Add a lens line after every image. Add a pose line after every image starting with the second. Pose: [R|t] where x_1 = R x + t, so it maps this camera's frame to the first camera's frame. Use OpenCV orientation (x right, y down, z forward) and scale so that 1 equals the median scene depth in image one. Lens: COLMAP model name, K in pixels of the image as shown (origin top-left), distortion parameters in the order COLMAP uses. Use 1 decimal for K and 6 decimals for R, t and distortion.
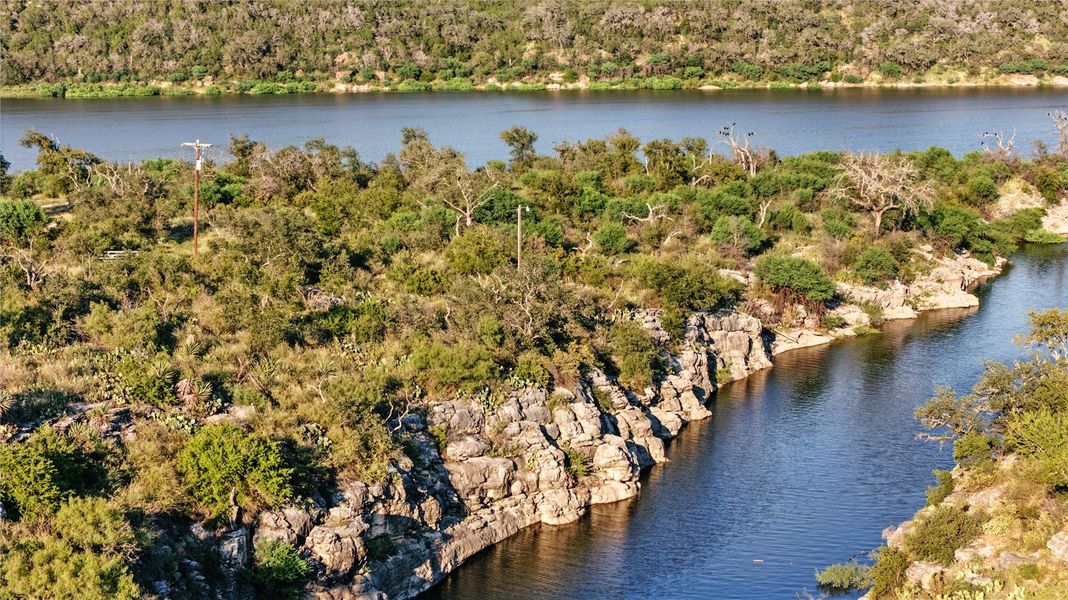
lens RADIAL K [[2140.3, 0, 533.7], [0, 2140.3, 299.6], [0, 0, 1]] dist [-0.170822, 0.000000]
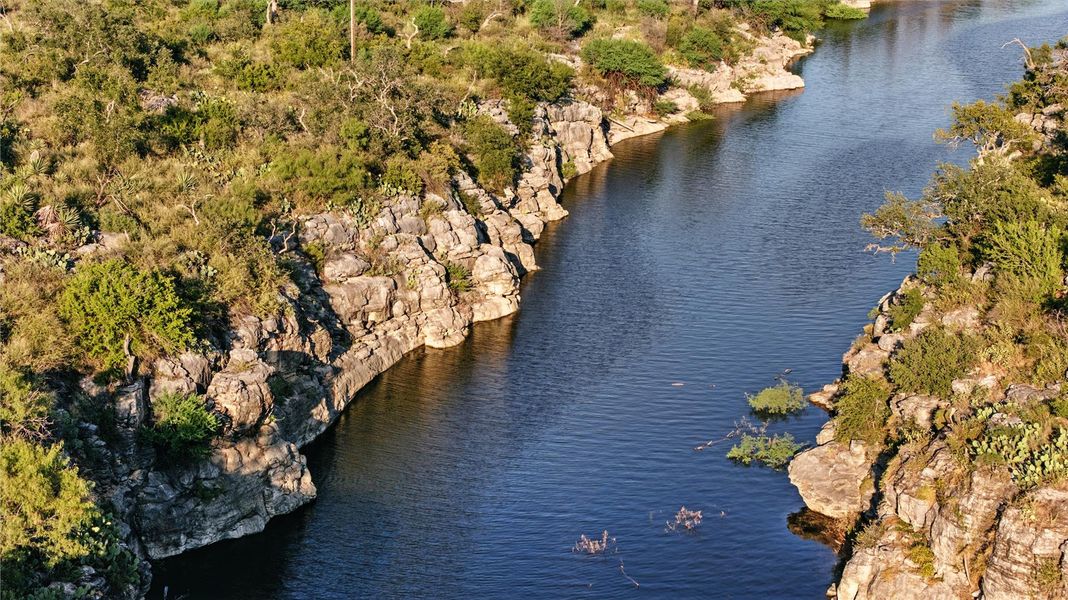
lens RADIAL K [[2140.3, 0, 534.3], [0, 2140.3, 300.0], [0, 0, 1]] dist [-0.170822, 0.000000]
pose [[0.990625, -0.030195, 0.133233, -0.070354], [0.015811, 0.994055, 0.107721, -0.011835], [-0.135694, -0.104605, 0.985213, 0.101064]]
